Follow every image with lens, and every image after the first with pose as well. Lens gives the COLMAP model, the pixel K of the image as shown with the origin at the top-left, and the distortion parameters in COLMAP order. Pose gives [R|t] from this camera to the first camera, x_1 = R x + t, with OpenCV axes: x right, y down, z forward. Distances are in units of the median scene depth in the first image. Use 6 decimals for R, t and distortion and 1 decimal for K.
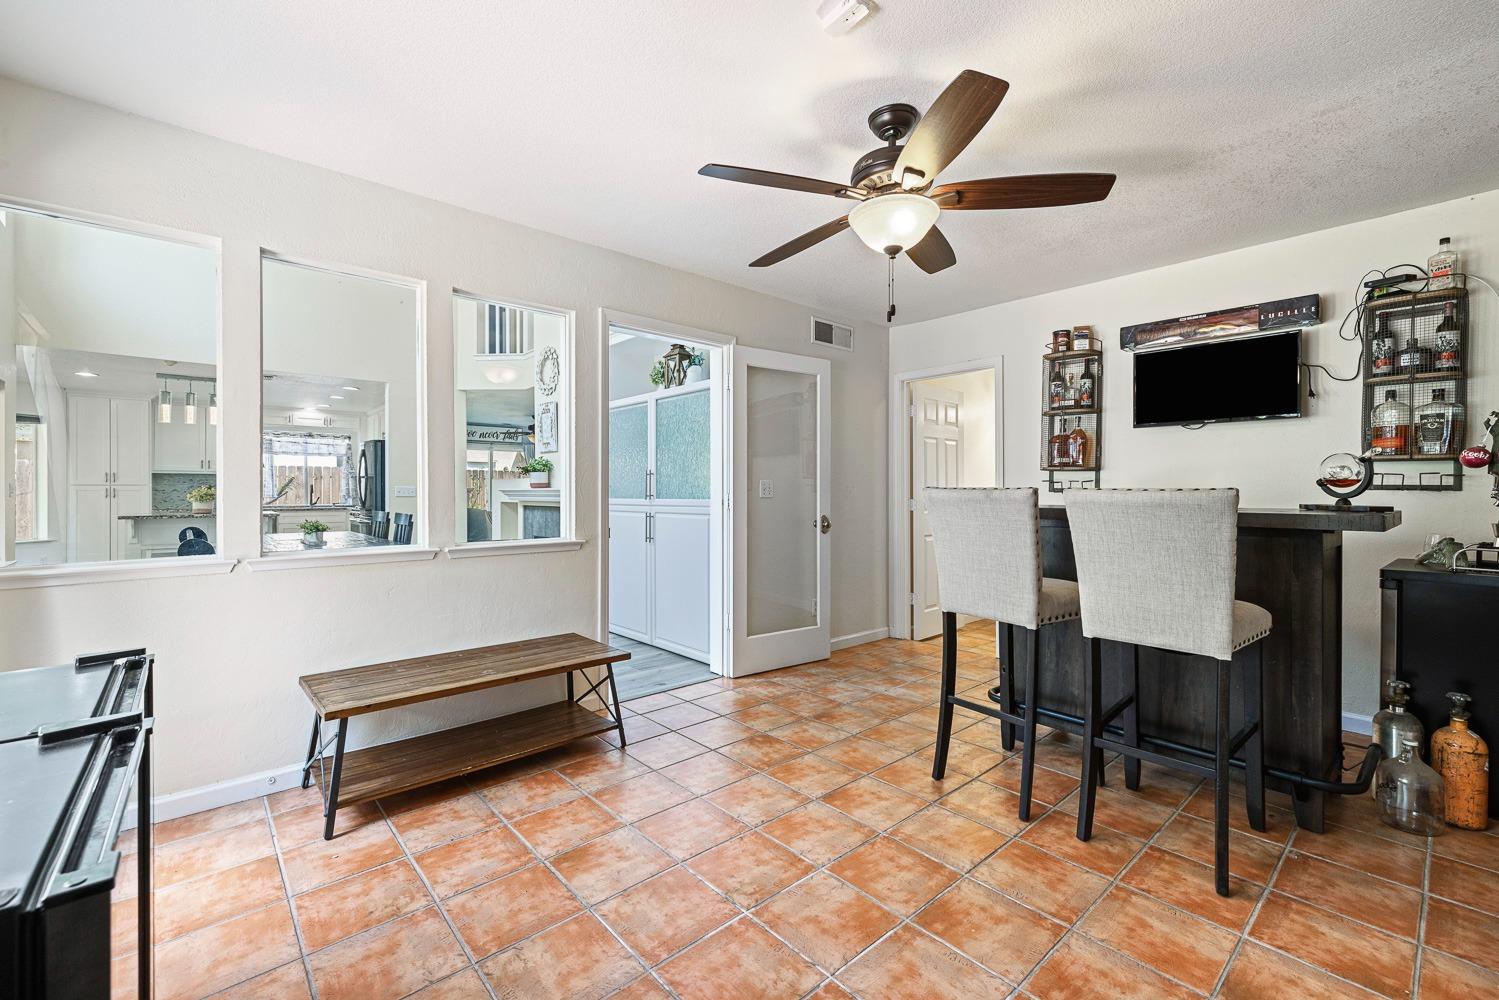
lens RADIAL K [[631.9, 0, 749.2], [0, 631.9, 497.5], [0, 0, 1]] dist [0.004005, 0.000061]
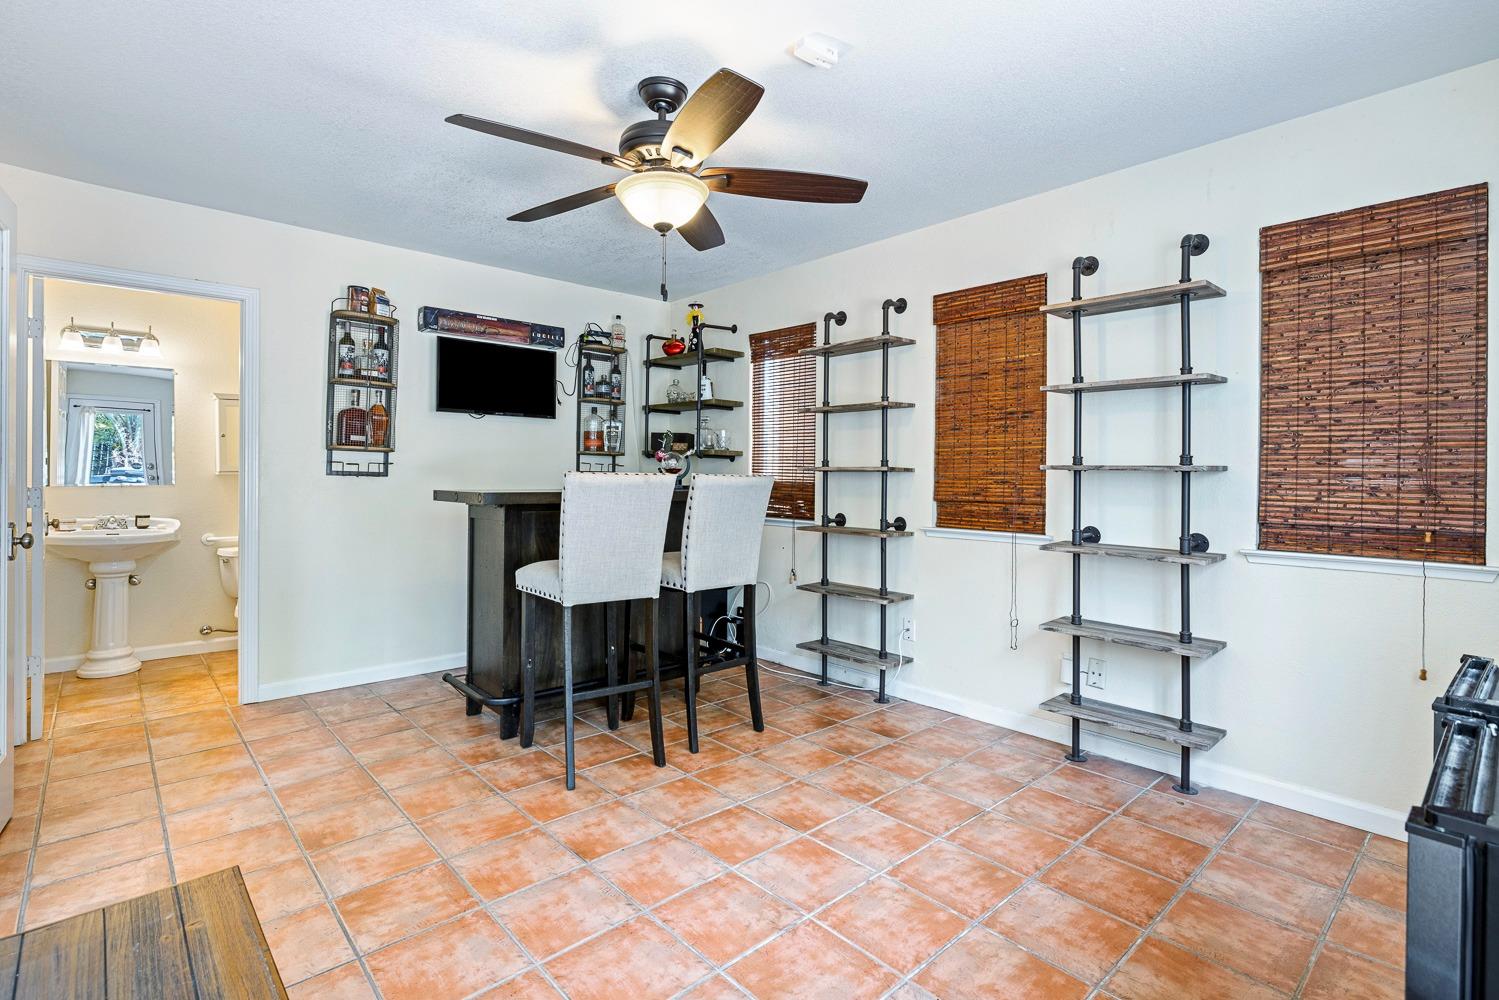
lens RADIAL K [[713.2, 0, 749.4], [0, 713.2, 477.5], [0, 0, 1]] dist [-0.016234, 0.000053]
pose [[-0.016137, 0.001863, 0.999868, -0.638696], [0.008563, 0.999962, -0.001725, 0.000266], [-0.999833, 0.008534, -0.016153, 0.660728]]
